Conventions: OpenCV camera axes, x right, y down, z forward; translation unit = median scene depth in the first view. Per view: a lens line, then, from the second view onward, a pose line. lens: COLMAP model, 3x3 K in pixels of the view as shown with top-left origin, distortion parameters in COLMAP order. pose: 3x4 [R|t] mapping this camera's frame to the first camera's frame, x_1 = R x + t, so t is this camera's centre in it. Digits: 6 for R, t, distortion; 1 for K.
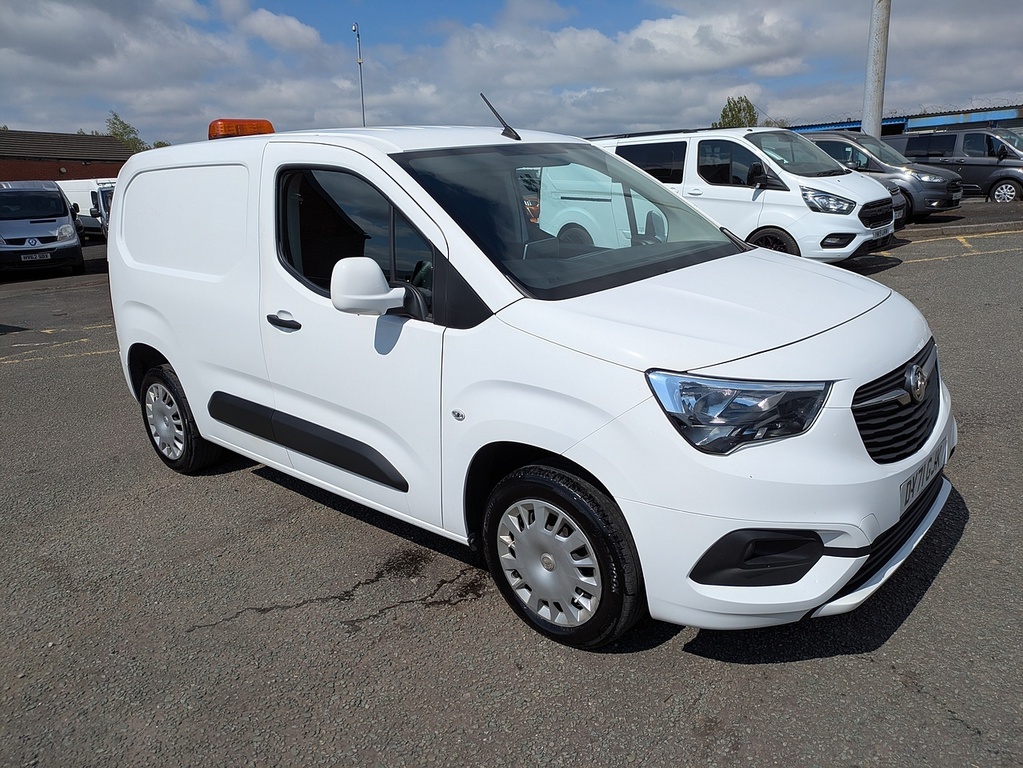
lens RADIAL K [[751.0, 0, 511.5], [0, 751.0, 384.0], [0, 0, 1]] dist [0.004510, 0.000614]
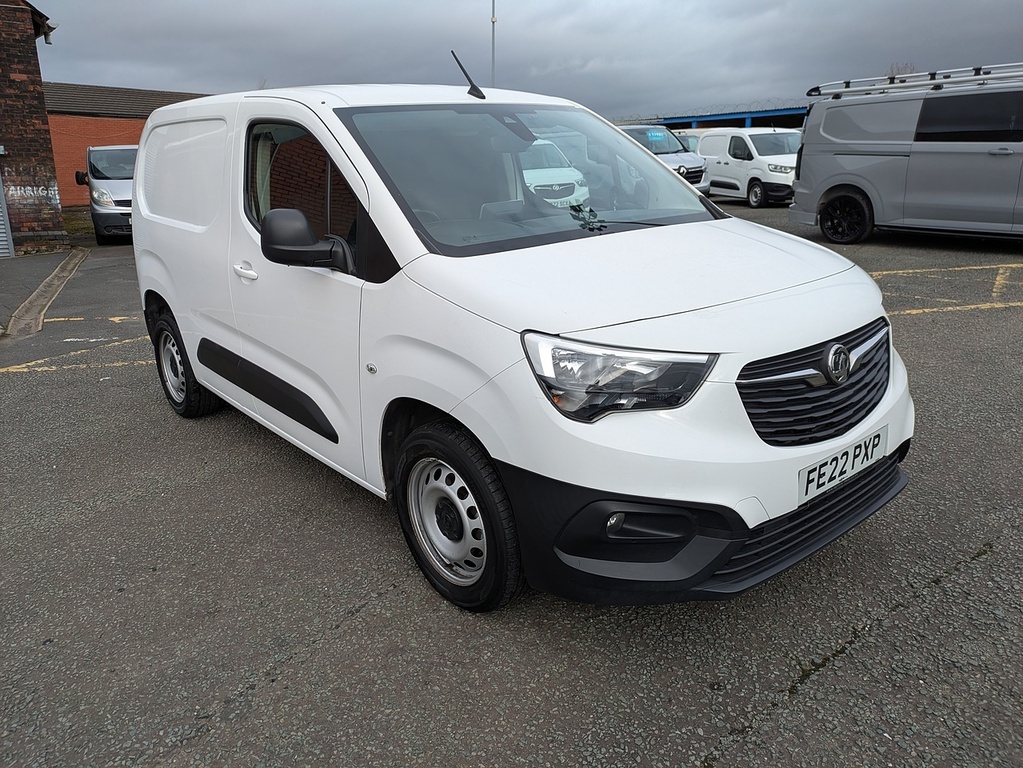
lens RADIAL K [[751.0, 0, 511.5], [0, 751.0, 384.0], [0, 0, 1]] dist [0.004510, 0.000614]
pose [[0.989332, 0.065115, -0.130316, 0.251903], [-0.061214, 0.997555, 0.033725, 0.015743], [0.132194, -0.025388, 0.990899, 0.024402]]
